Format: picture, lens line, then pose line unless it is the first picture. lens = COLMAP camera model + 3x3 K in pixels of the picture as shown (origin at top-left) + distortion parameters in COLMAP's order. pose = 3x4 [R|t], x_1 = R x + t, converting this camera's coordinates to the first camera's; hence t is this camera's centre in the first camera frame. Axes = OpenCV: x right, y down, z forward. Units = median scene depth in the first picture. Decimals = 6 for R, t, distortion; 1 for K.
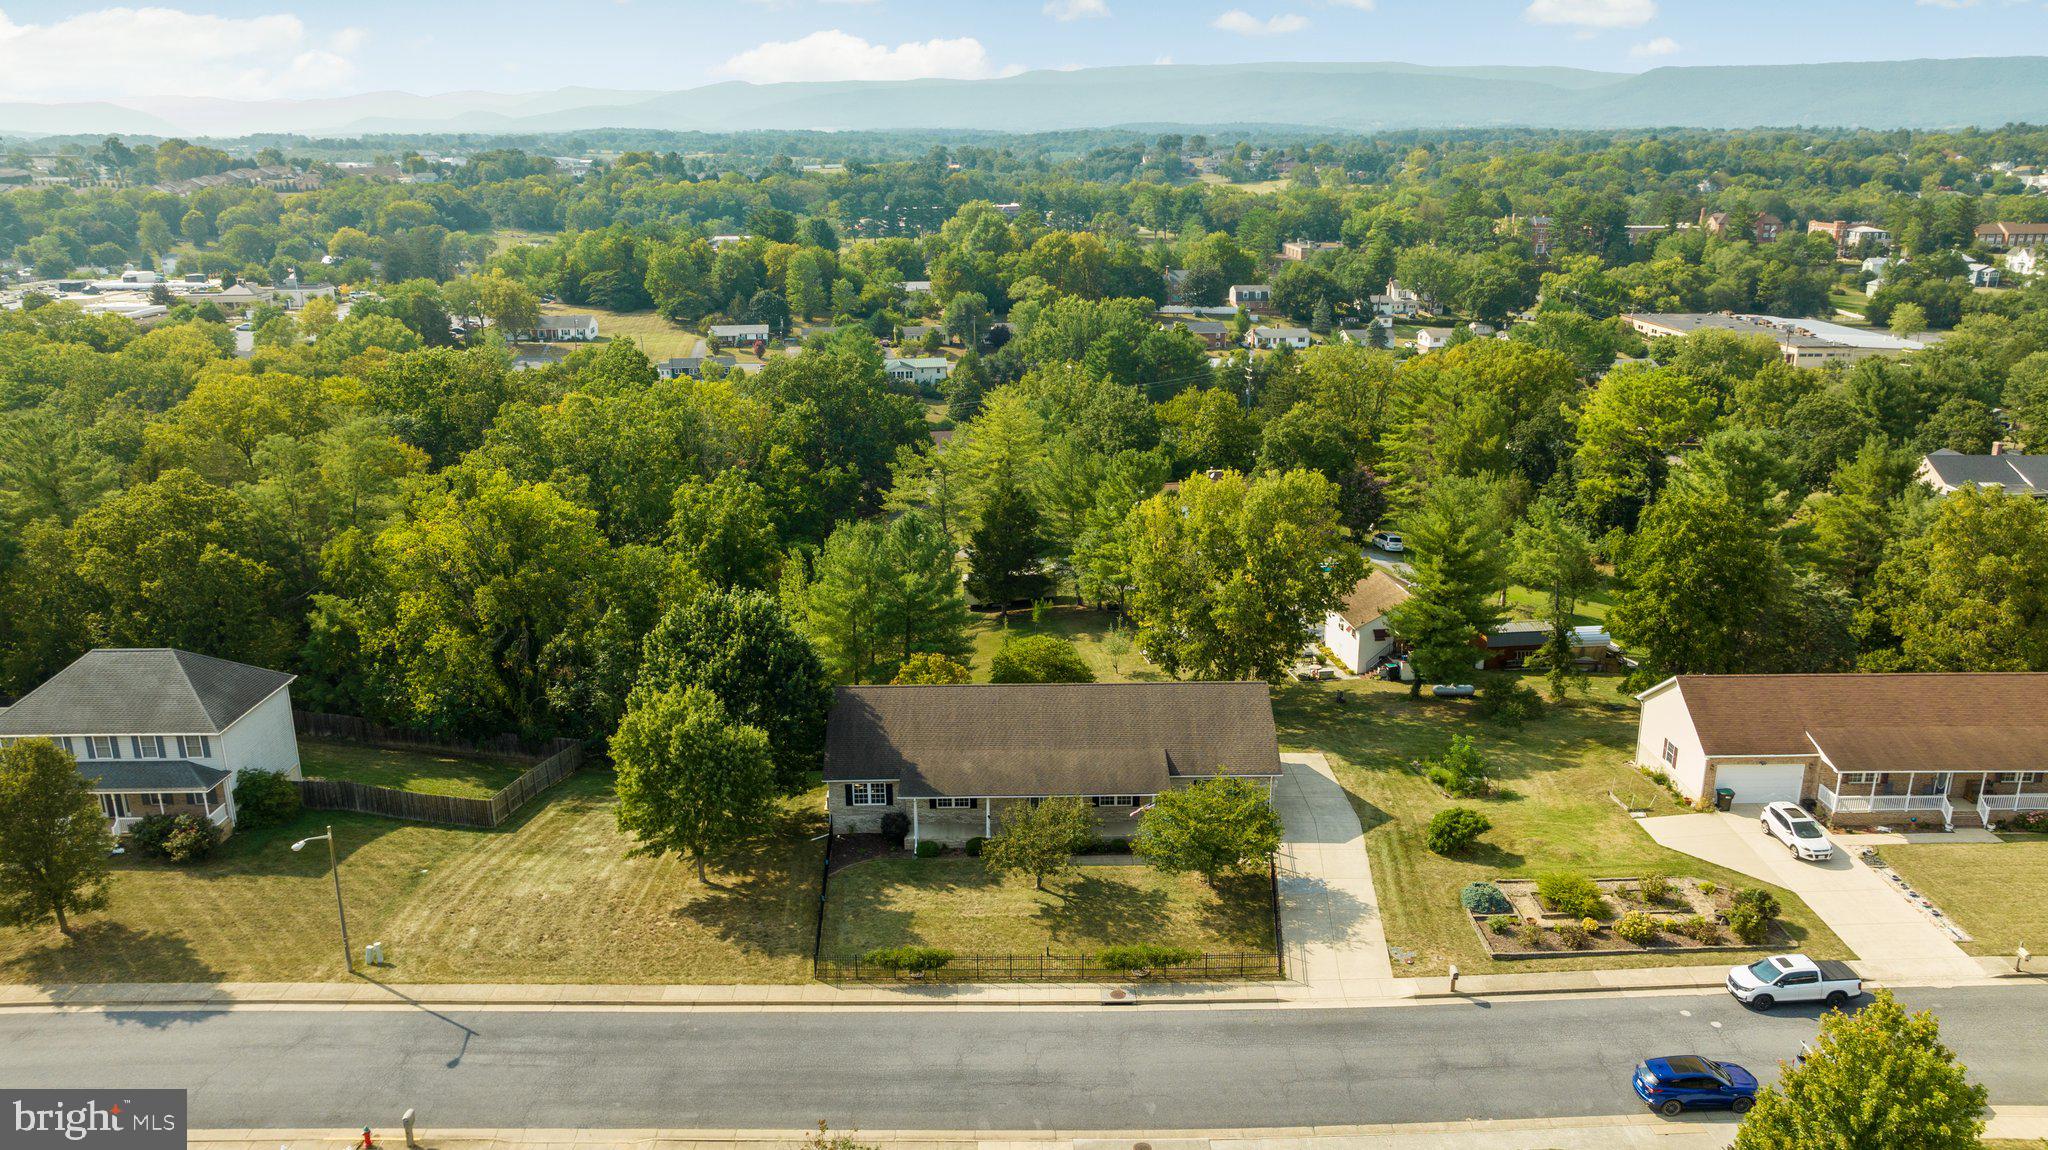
lens RADIAL K [[1454.4, 0, 1024.0], [0, 1454.4, 575.0], [0, 0, 1]] dist [-0.030229, 0.025770]
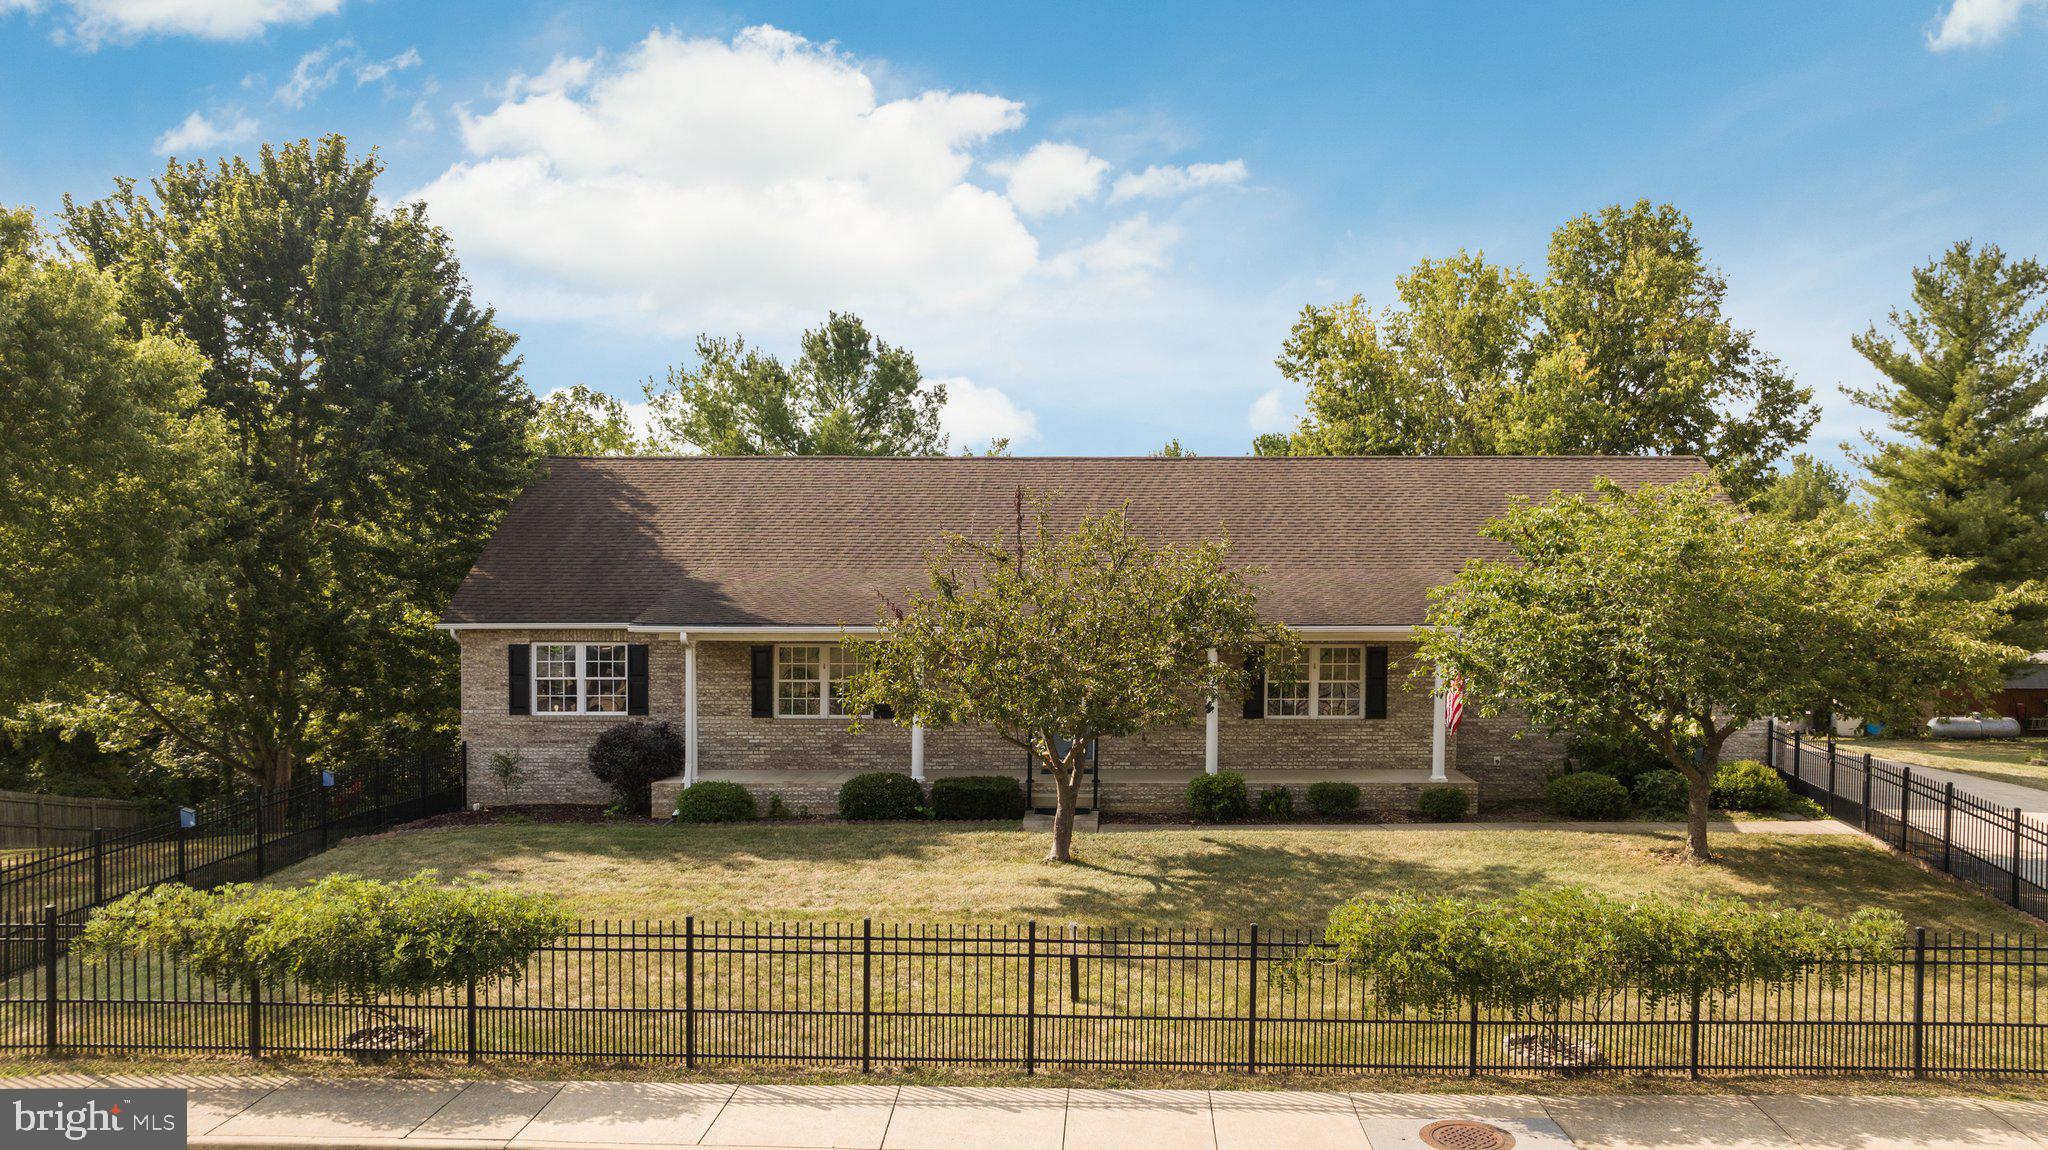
lens RADIAL K [[1500.7, 0, 1093.7], [0, 1500.7, 575.6], [0, 0, 1]] dist [-0.035510, 0.002133]
pose [[0.999657, -0.000321, -0.026185, 0.022005], [-0.007217, 0.957824, -0.287263, 0.226039], [0.025173, 0.287354, 0.957494, 0.661849]]
